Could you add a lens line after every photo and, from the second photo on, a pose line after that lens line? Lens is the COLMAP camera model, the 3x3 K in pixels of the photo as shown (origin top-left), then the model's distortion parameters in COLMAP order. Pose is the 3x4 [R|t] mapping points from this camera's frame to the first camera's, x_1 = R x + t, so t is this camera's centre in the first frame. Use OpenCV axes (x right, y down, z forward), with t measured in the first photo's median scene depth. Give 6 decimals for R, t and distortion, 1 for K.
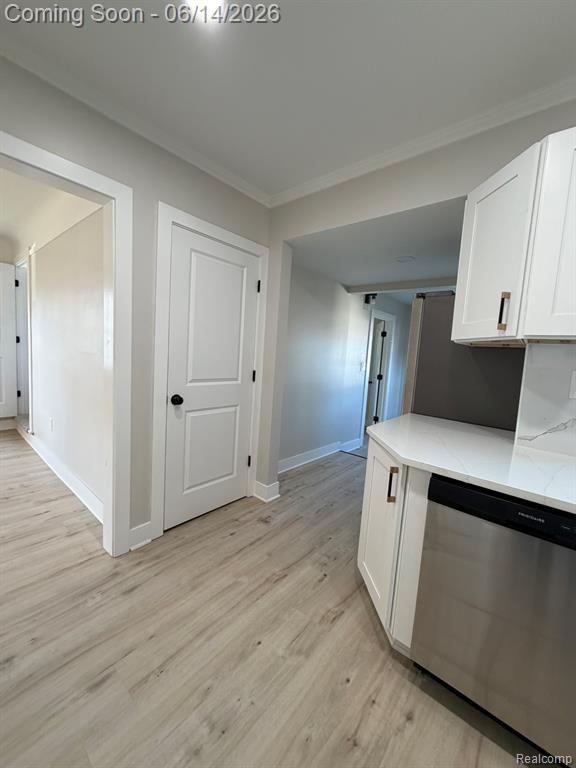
lens RADIAL K [[309.6, 0, 288.0], [0, 309.6, 384.0], [0, 0, 1]] dist [0.010950, -0.000127]
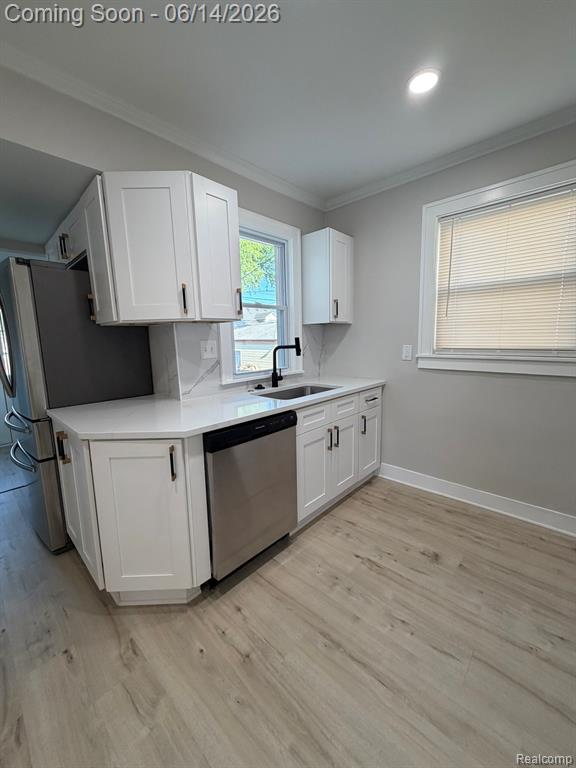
lens RADIAL K [[304.7, 0, 291.0], [0, 304.7, 384.8], [0, 0, 1]] dist [-0.001956, -0.000295]
pose [[0.048910, -0.217673, 0.974795, -0.577774], [0.131722, 0.968845, 0.209735, -0.090887], [-0.990079, 0.118144, 0.076059, 0.502778]]
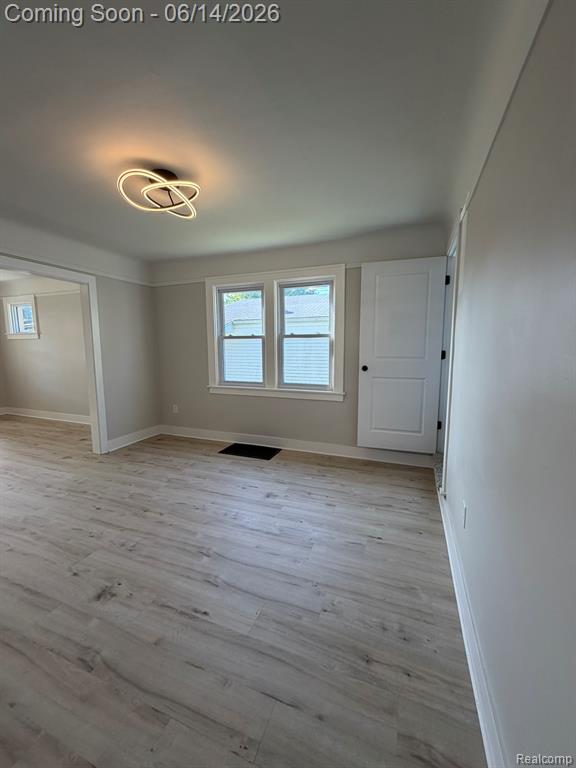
lens RADIAL K [[304.7, 0, 291.0], [0, 304.7, 384.8], [0, 0, 1]] dist [-0.001956, -0.000295]
pose [[0.330832, 0.048262, -0.942455, -0.317217], [-0.067640, 0.997335, 0.027328, -0.072327], [0.941263, 0.054707, 0.333215, 0.451898]]
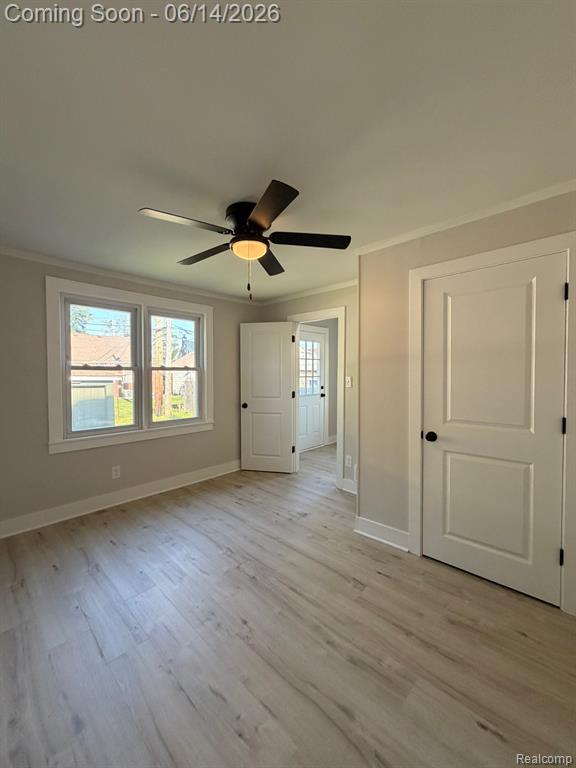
lens RADIAL K [[309.6, 0, 288.0], [0, 309.6, 384.0], [0, 0, 1]] dist [0.010950, -0.000127]
pose [[0.996343, -0.074061, -0.042616, -0.918686], [0.070247, 0.993907, -0.084937, -0.051987], [0.048647, 0.081632, 0.995475, -0.184343]]
